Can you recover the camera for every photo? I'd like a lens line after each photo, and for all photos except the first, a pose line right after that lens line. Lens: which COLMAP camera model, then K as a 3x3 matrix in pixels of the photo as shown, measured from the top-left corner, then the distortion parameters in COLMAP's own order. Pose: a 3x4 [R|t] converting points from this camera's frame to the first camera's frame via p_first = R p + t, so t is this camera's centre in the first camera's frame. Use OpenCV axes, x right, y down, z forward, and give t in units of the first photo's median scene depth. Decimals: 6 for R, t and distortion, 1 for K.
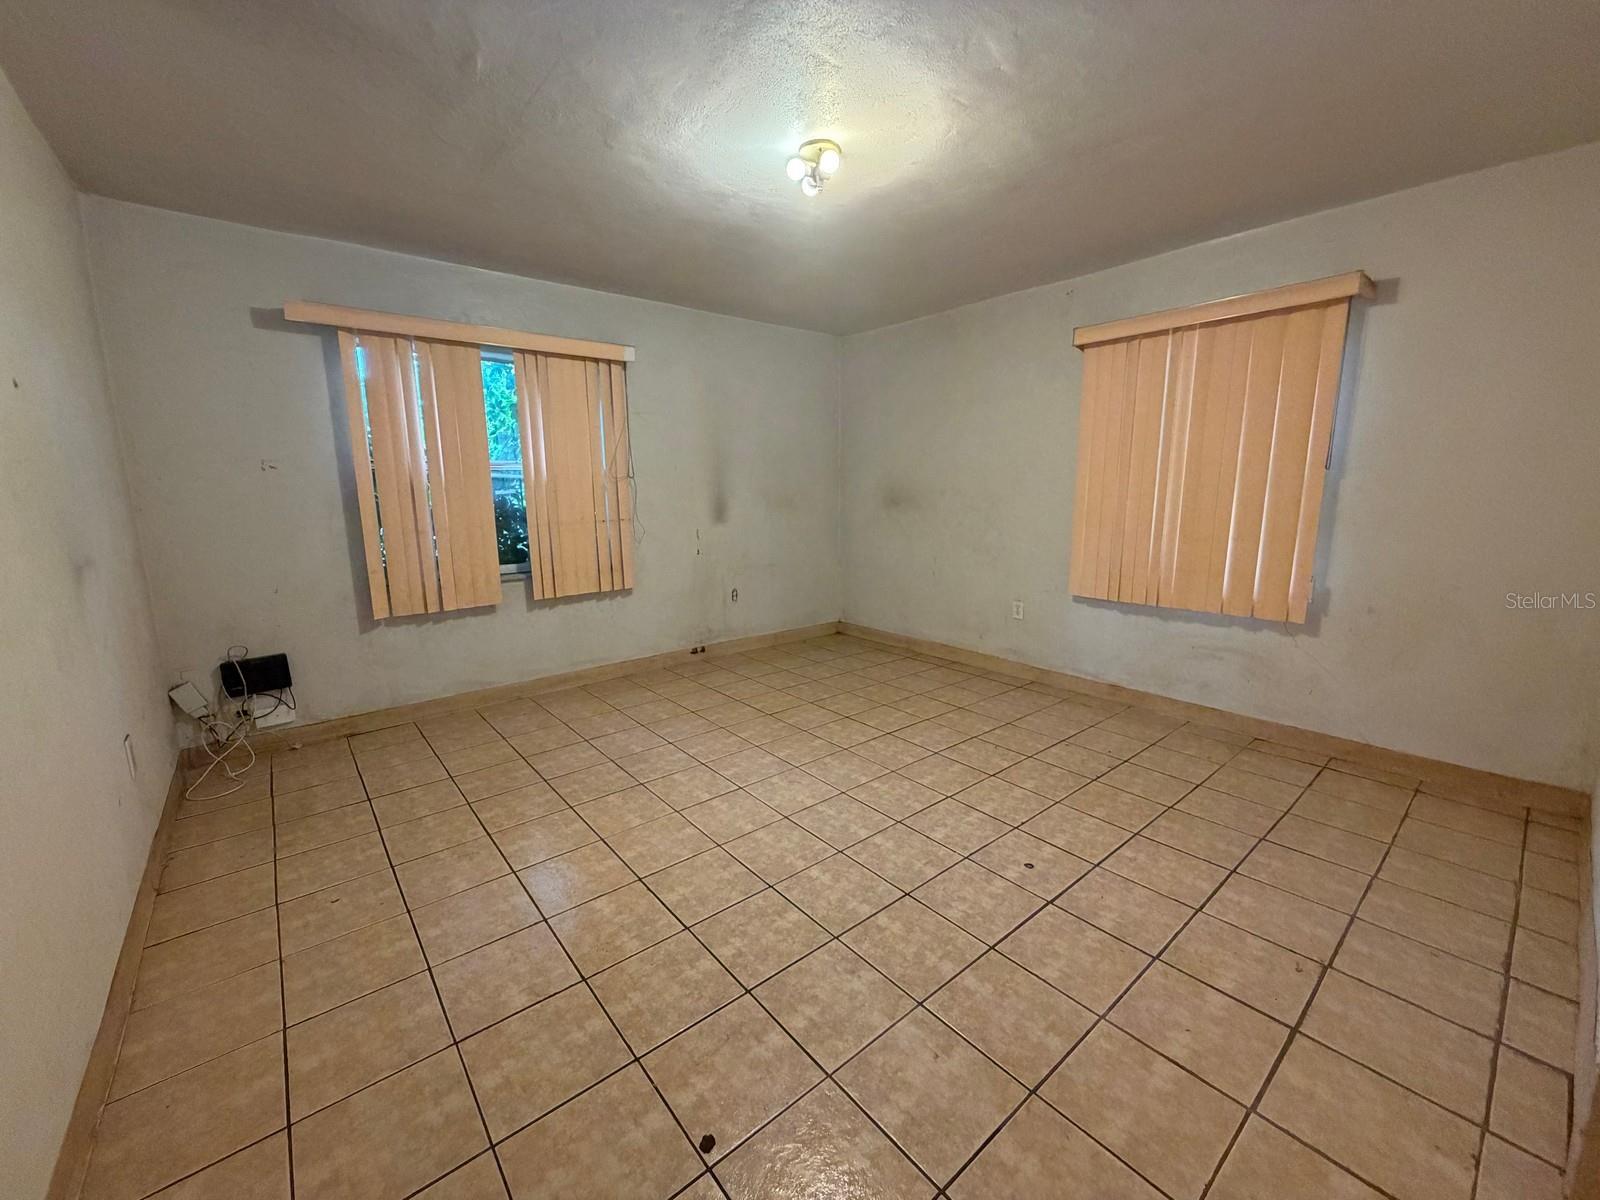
lens RADIAL K [[641.1, 0, 803.0], [0, 641.1, 601.1], [0, 0, 1]] dist [-0.001376, 0.000599]
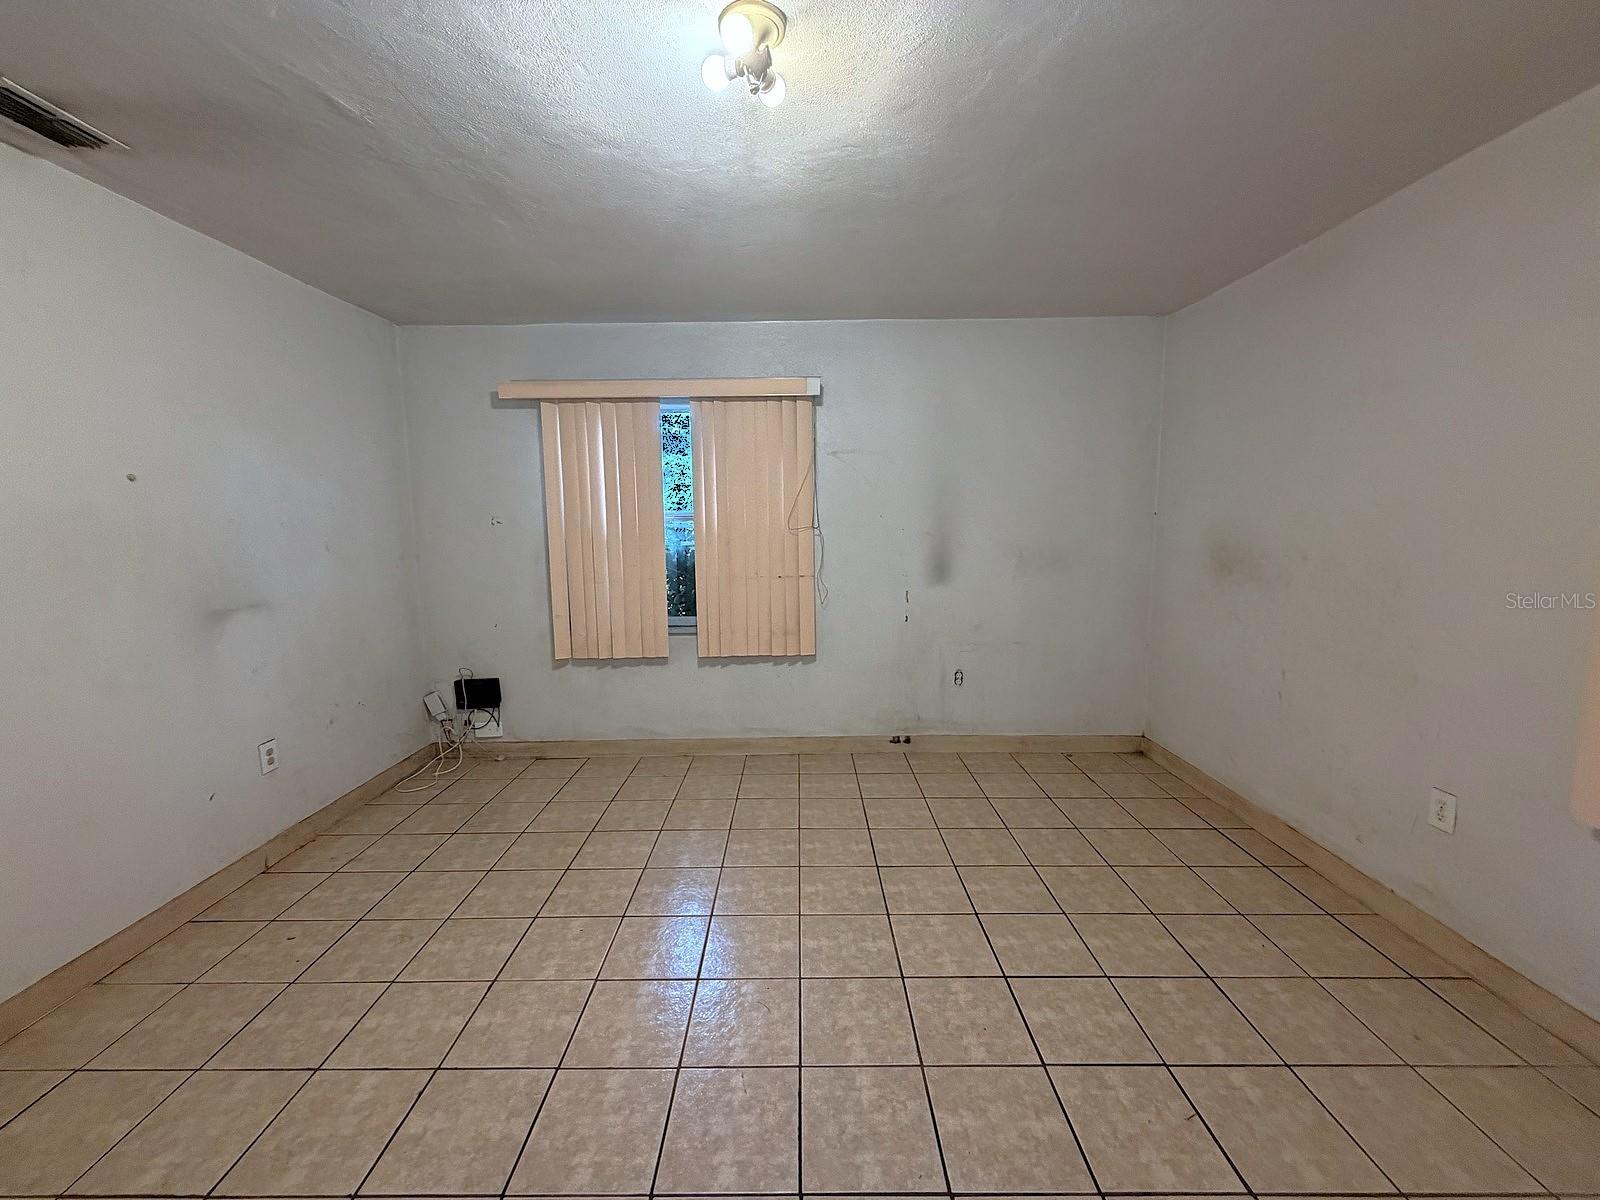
lens RADIAL K [[641.1, 0, 801.7], [0, 641.1, 598.7], [0, 0, 1]] dist [-0.001376, 0.000599]
pose [[0.764257, 0.080910, -0.639816, 0.318307], [-0.112141, 0.993658, -0.008296, -0.103165], [0.635087, 0.078090, 0.768483, 0.386454]]
